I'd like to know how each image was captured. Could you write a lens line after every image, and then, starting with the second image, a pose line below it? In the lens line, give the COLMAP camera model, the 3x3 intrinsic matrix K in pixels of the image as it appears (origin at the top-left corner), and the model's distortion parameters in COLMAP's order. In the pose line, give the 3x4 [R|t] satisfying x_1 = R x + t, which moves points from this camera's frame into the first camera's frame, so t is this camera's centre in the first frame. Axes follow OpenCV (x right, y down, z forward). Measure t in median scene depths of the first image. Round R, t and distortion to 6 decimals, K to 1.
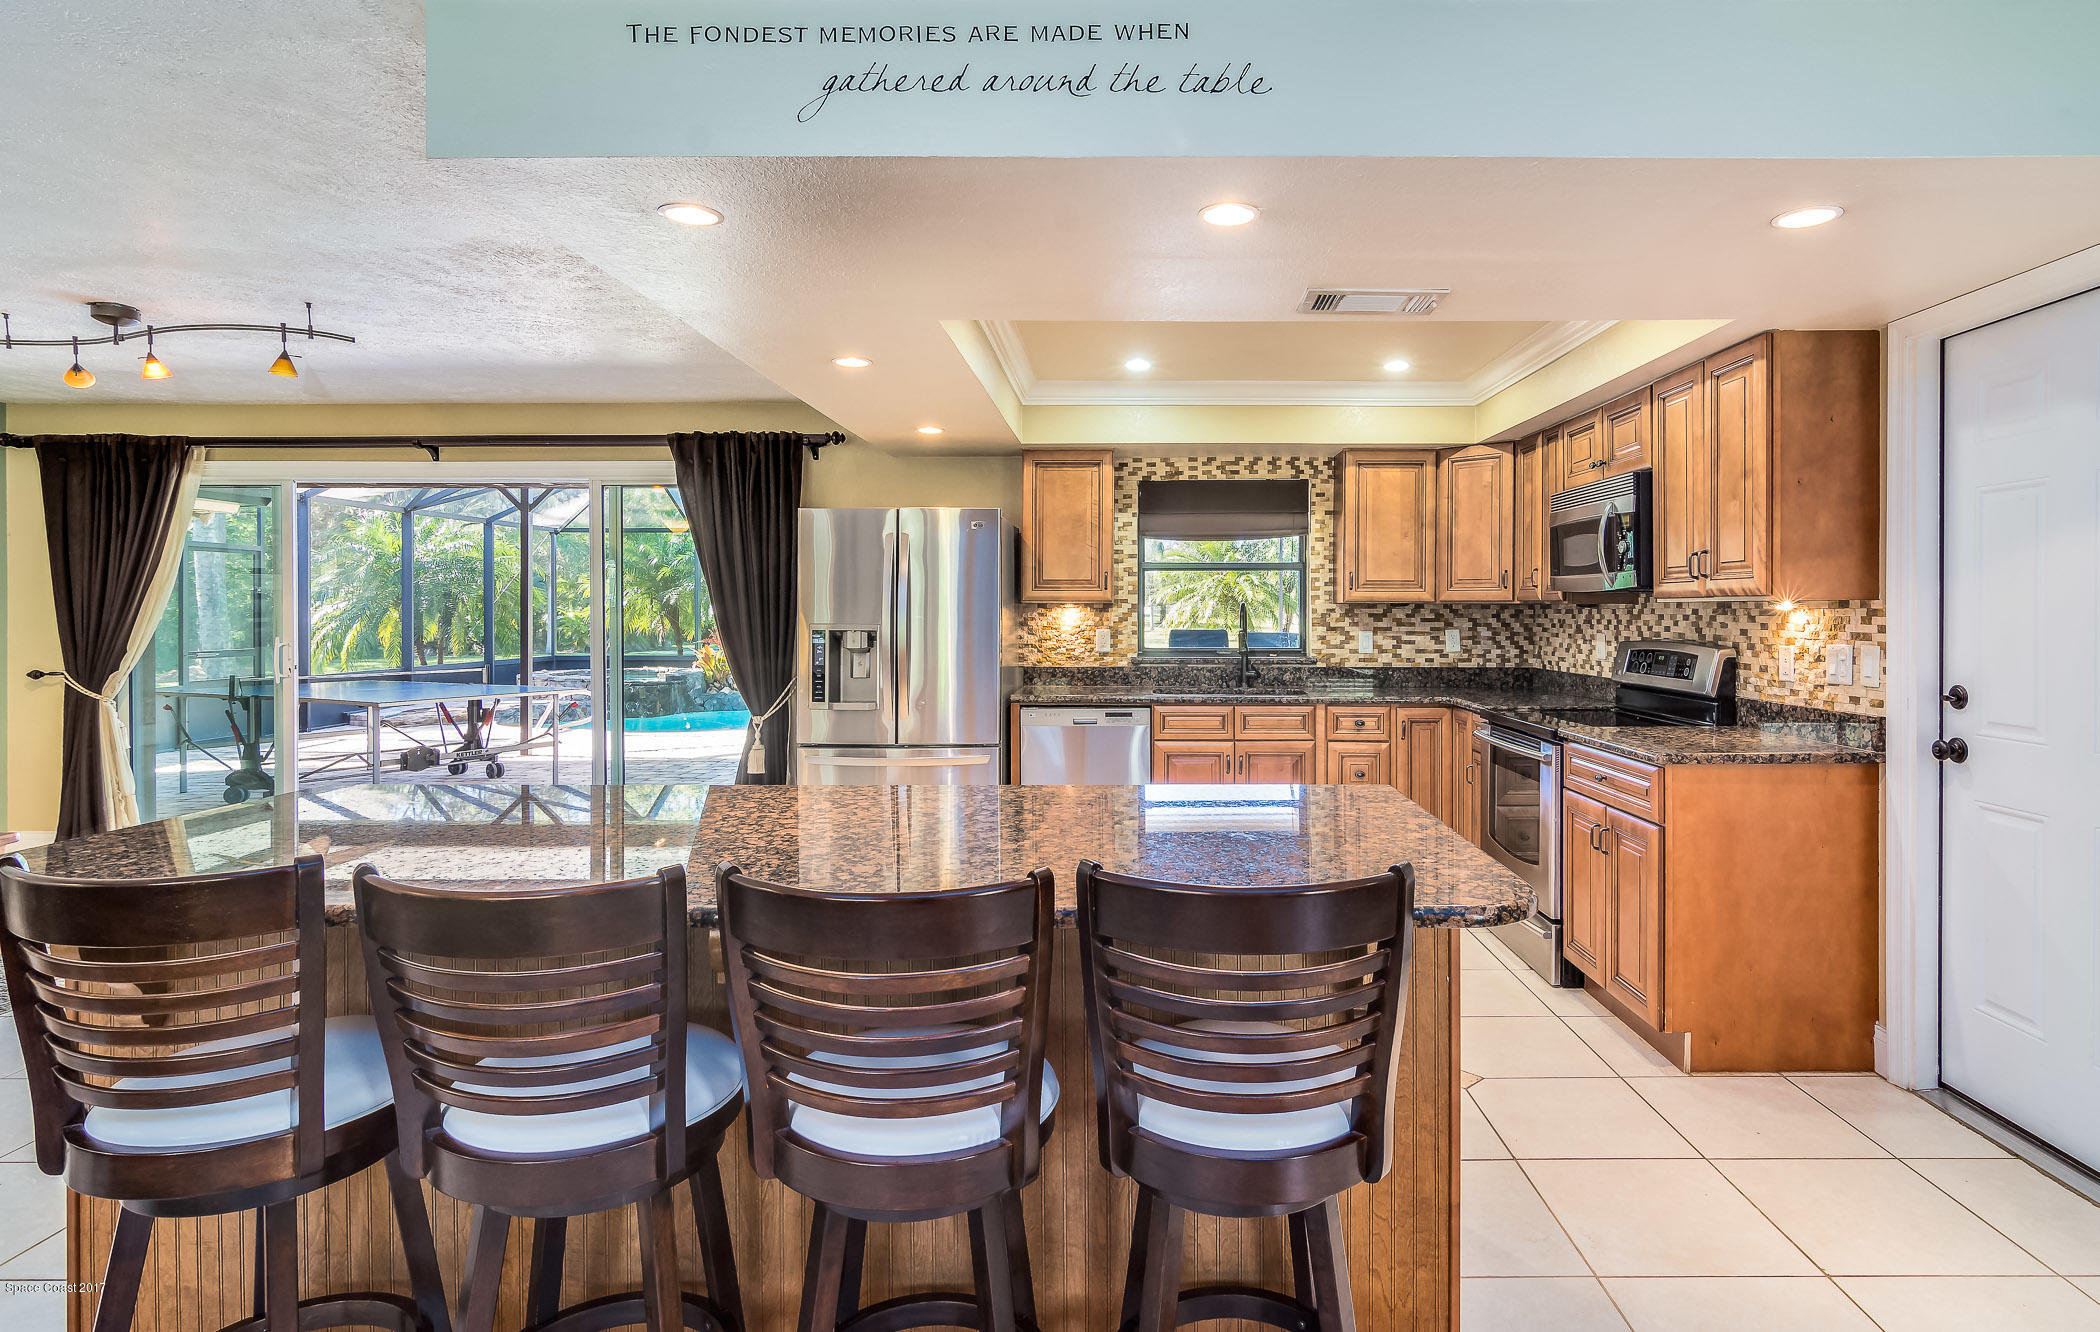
lens RADIAL K [[1093.1, 0, 1126.3], [0, 1093.1, 611.5], [0, 0, 1]] dist [-0.001395, 0.000925]
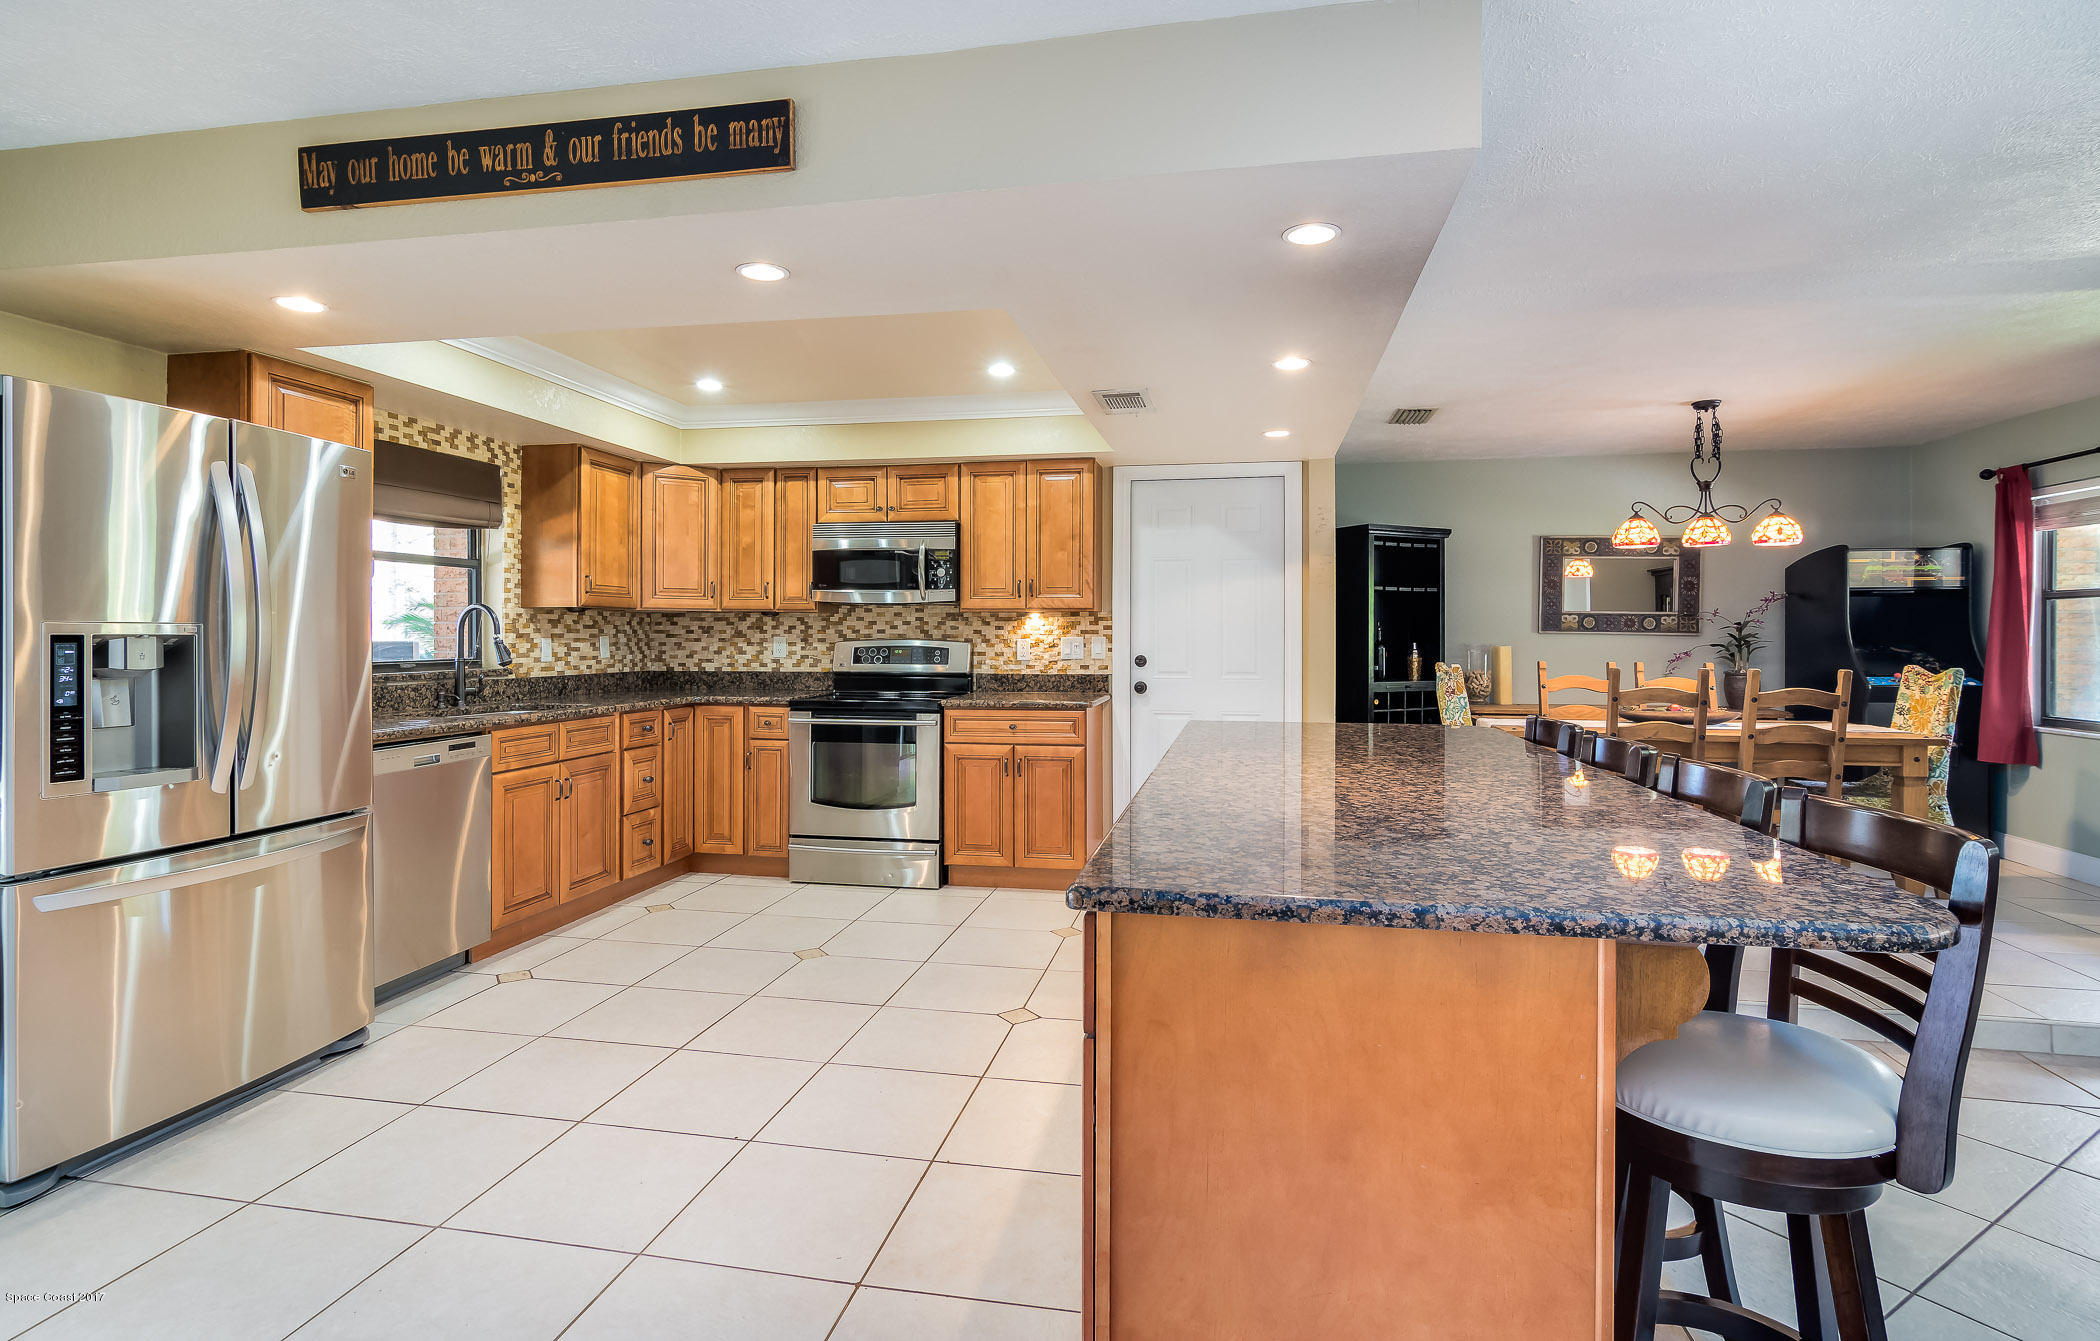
lens RADIAL K [[1011.7, 0, 1065.5], [0, 1011.7, 628.0], [0, 0, 1]] dist [0.000051, 0.000023]
pose [[0.177397, 0.004929, 0.984127, -0.556834], [0.000028, 0.999987, -0.005014, 0.013777], [-0.984139, 0.000917, 0.177395, 0.410368]]
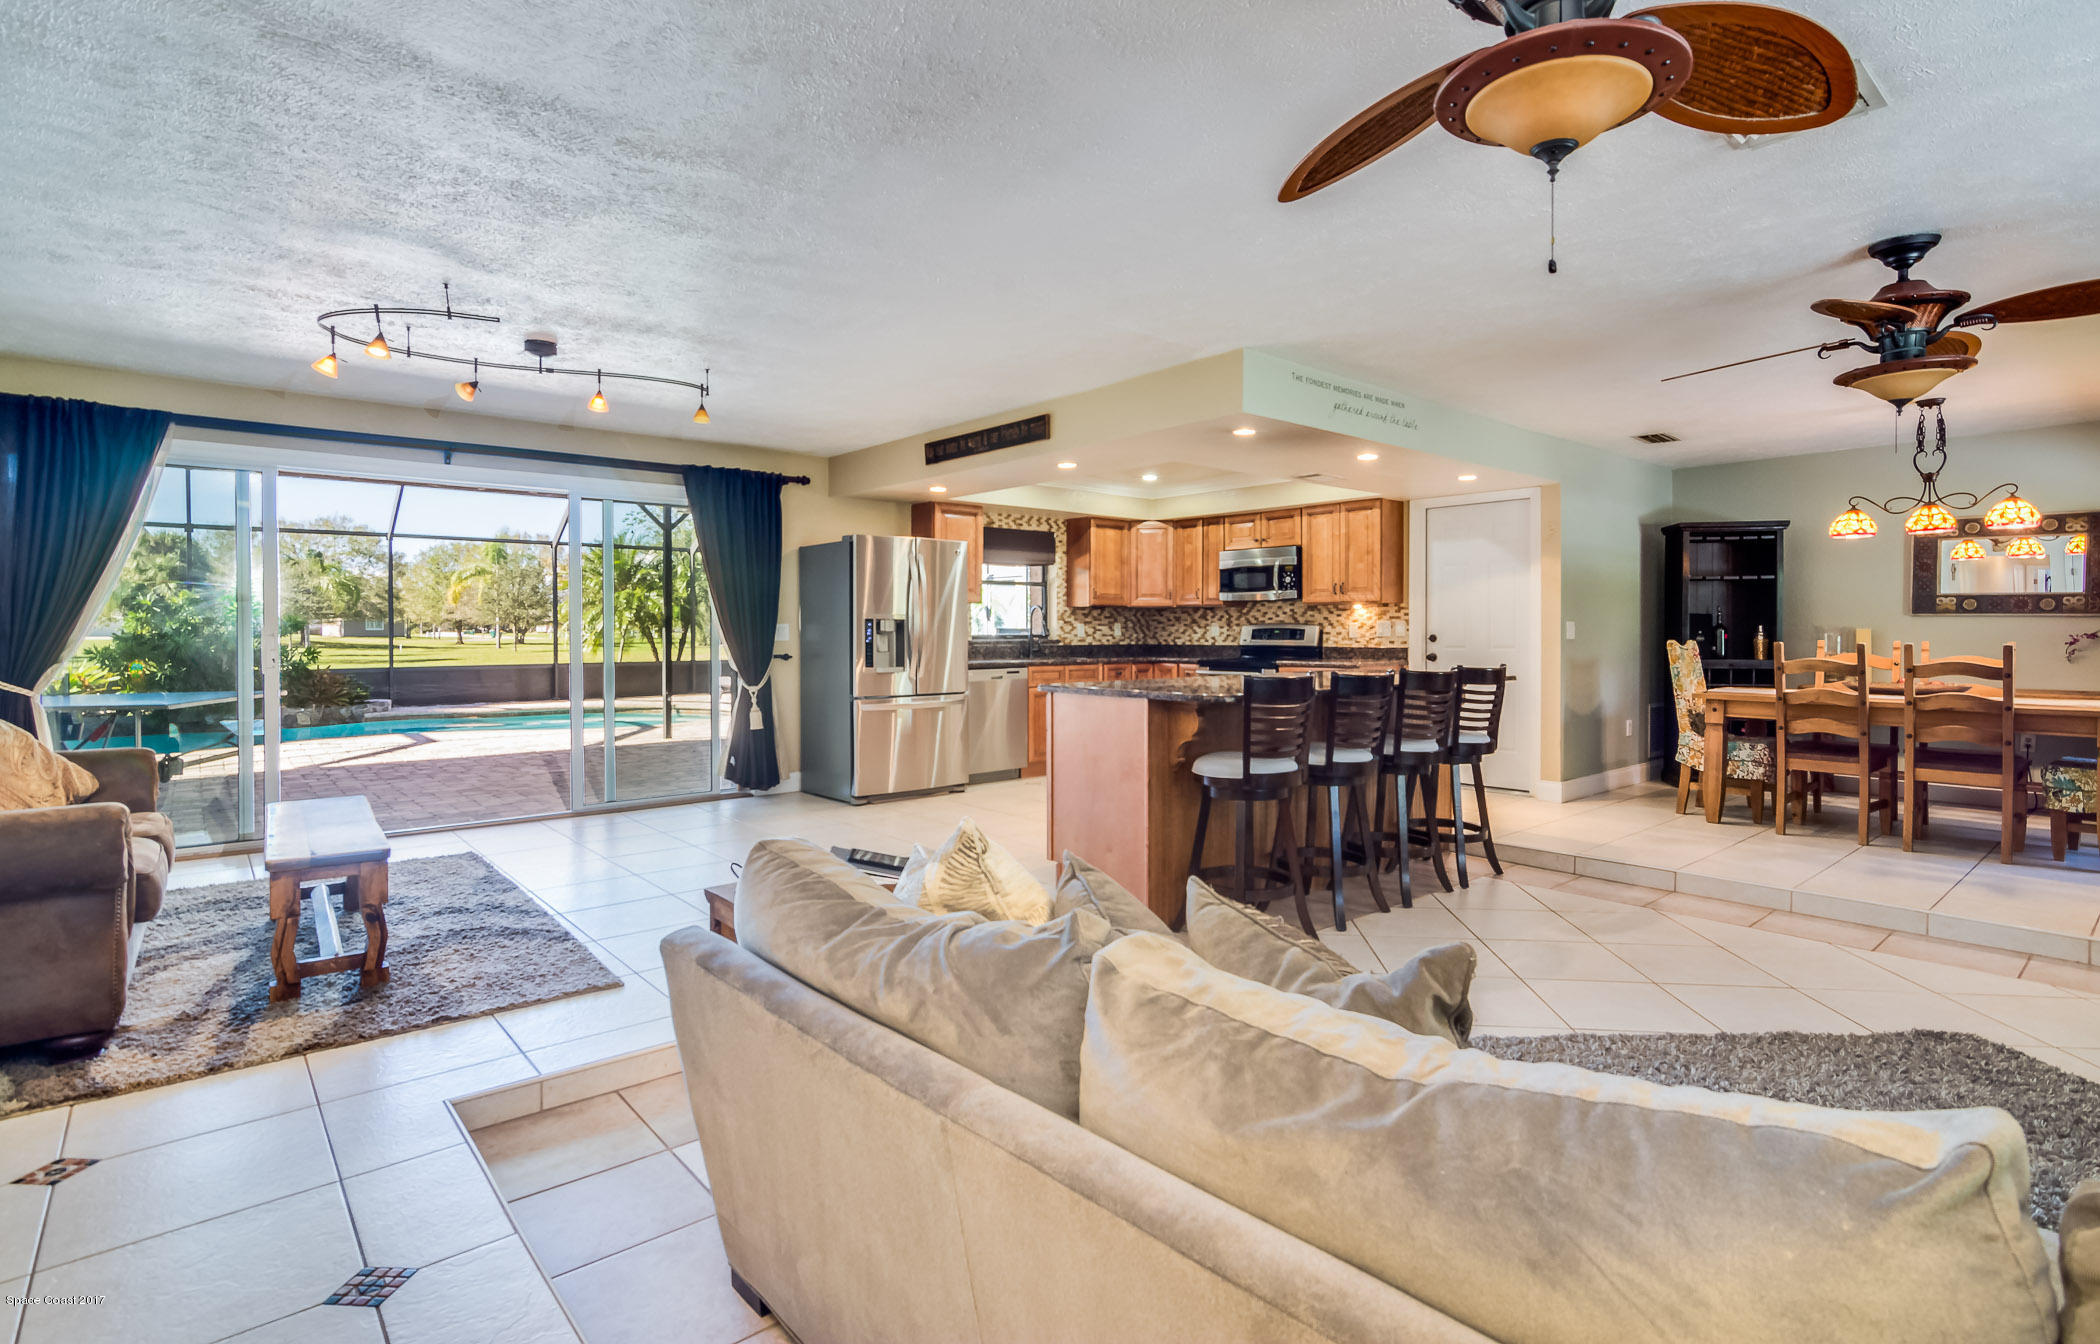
lens RADIAL K [[1011.7, 0, 1065.5], [0, 1011.7, 629.5], [0, 0, 1]] dist [0.000051, 0.000023]
pose [[0.747505, -0.000700, 0.664256, -0.844290], [0.002391, 0.999996, -0.001638, 0.029772], [-0.664252, 0.002813, 0.747503, -0.157275]]
